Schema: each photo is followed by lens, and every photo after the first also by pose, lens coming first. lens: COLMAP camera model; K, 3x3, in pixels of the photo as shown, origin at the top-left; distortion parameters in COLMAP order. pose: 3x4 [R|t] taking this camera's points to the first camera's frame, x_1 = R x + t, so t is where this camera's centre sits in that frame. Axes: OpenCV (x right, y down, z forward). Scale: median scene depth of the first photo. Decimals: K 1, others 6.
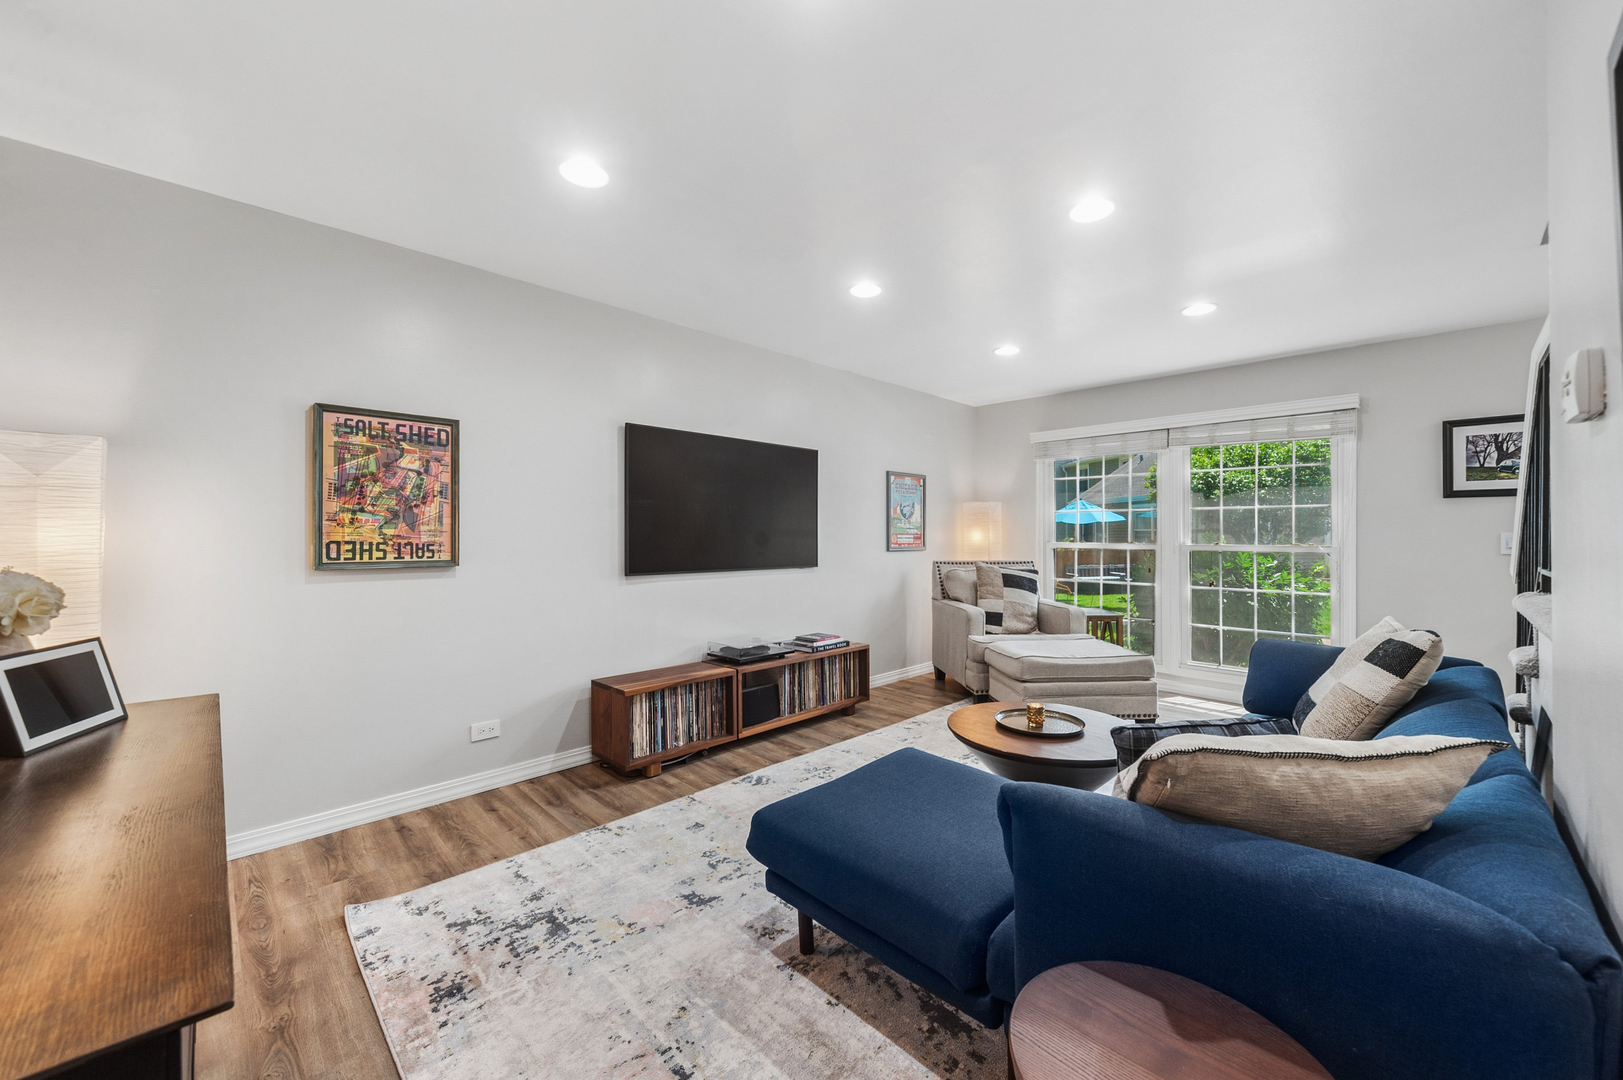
lens RADIAL K [[626.4, 0, 816.1], [0, 626.4, 538.3], [0, 0, 1]] dist [-0.003688, -0.001233]
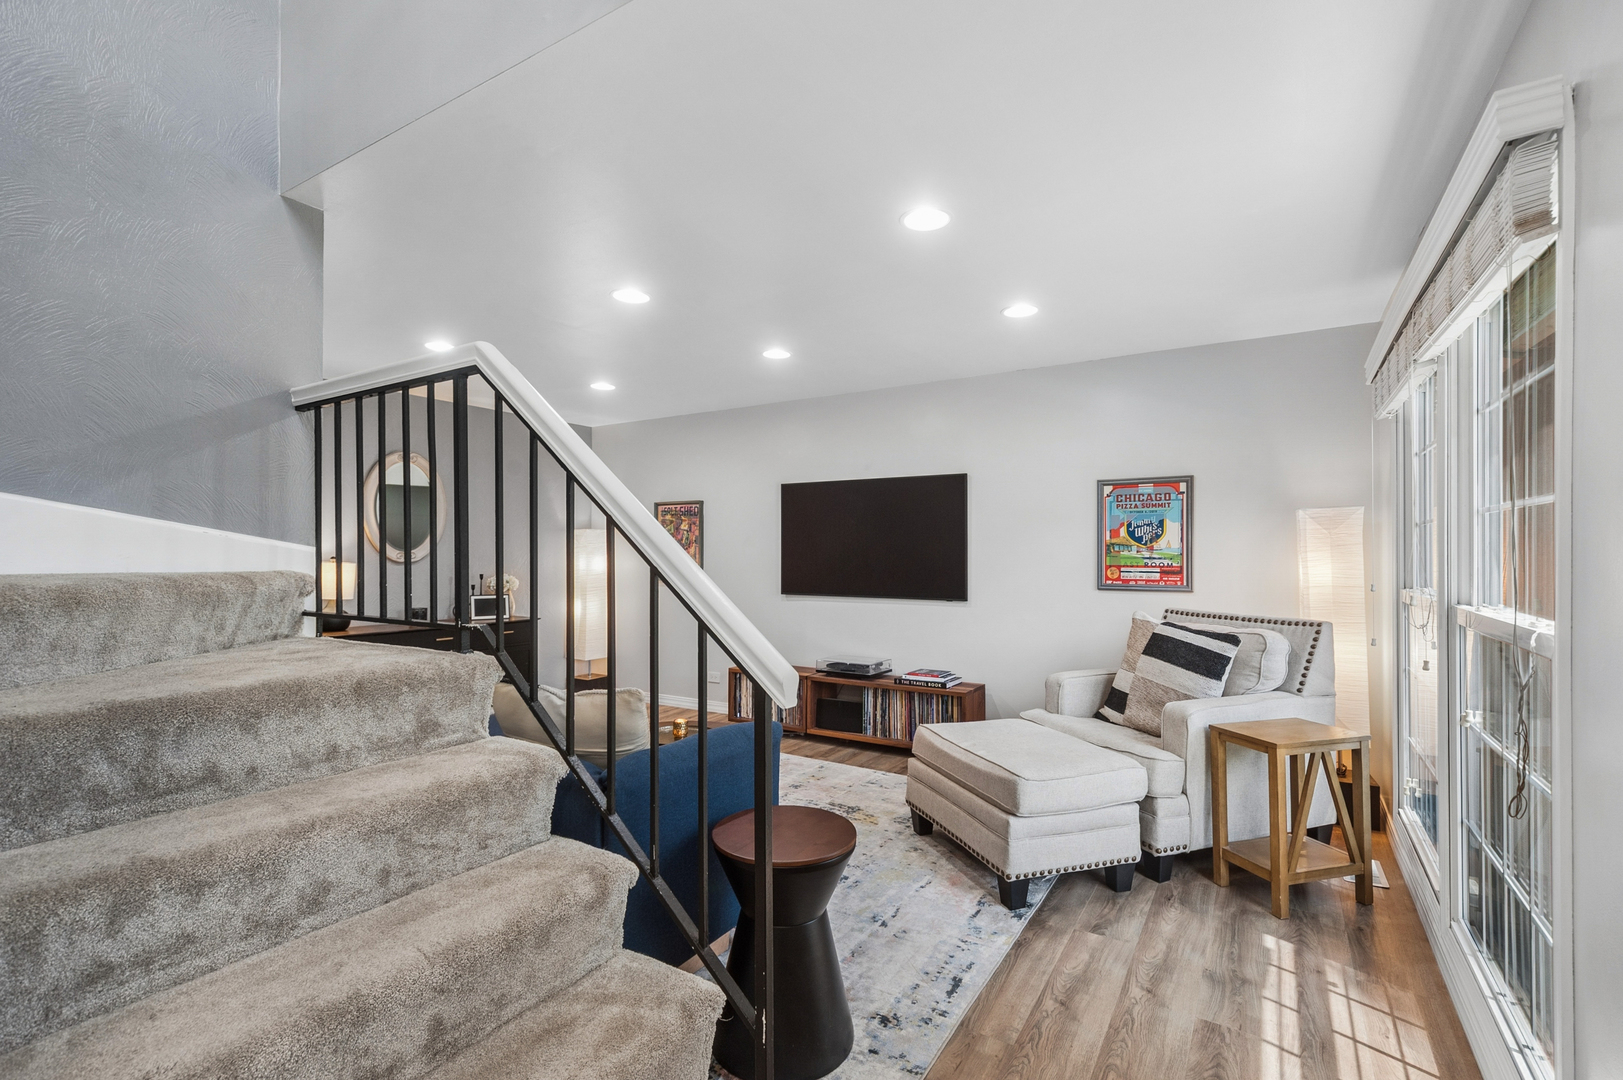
lens RADIAL K [[716.6, 0, 819.3], [0, 716.6, 546.7], [0, 0, 1]] dist [0.000271, 0.000583]
pose [[0.225930, -0.007863, -0.974112, 1.339374], [-0.002102, 0.999961, -0.008559, -0.033340], [0.974141, 0.003981, 0.225905, 0.757817]]
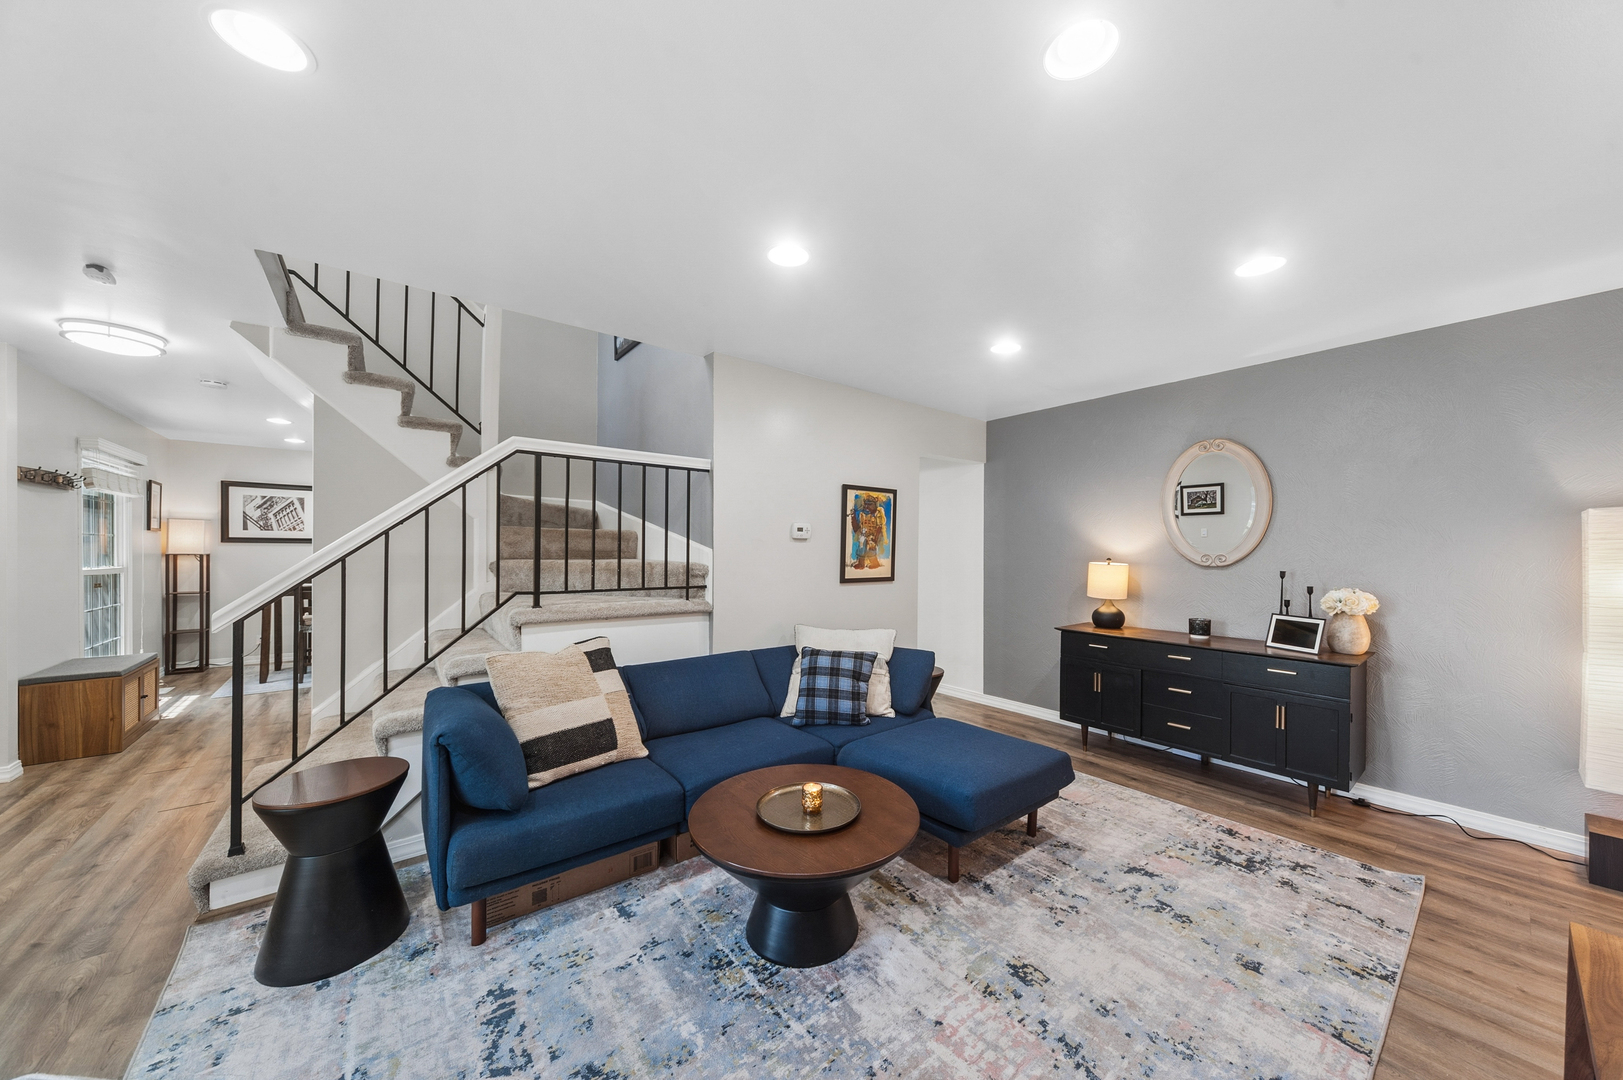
lens RADIAL K [[556.6, 0, 822.3], [0, 556.6, 548.9], [0, 0, 1]] dist [-0.001300, -0.000490]
pose [[-0.995077, -0.008840, 0.098706, 0.213508], [-0.009283, 0.999949, -0.004028, -0.033214], [-0.098666, -0.004924, -0.995108, 1.373258]]
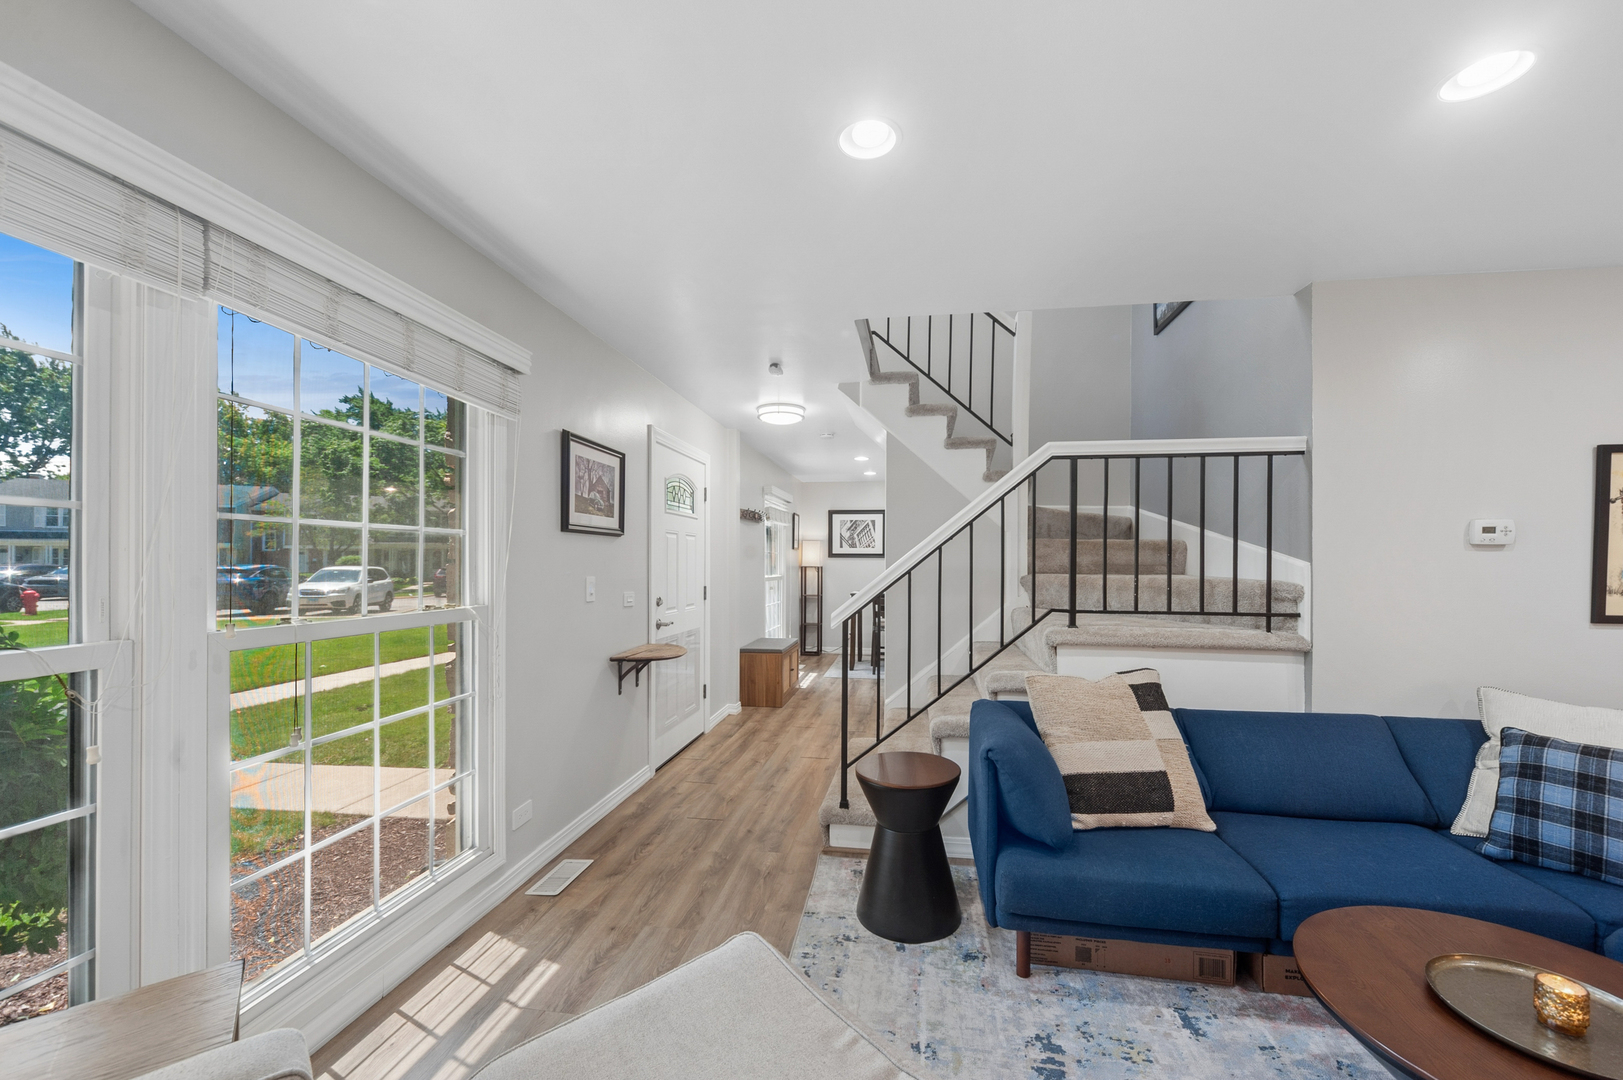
lens RADIAL K [[626.4, 0, 814.7], [0, 626.4, 553.6], [0, 0, 1]] dist [-0.003688, -0.001233]
pose [[-0.587161, 0.003817, 0.809461, 0.240161], [-0.007197, 0.999925, -0.009935, -0.033905], [-0.809438, -0.011659, -0.587089, 1.368908]]
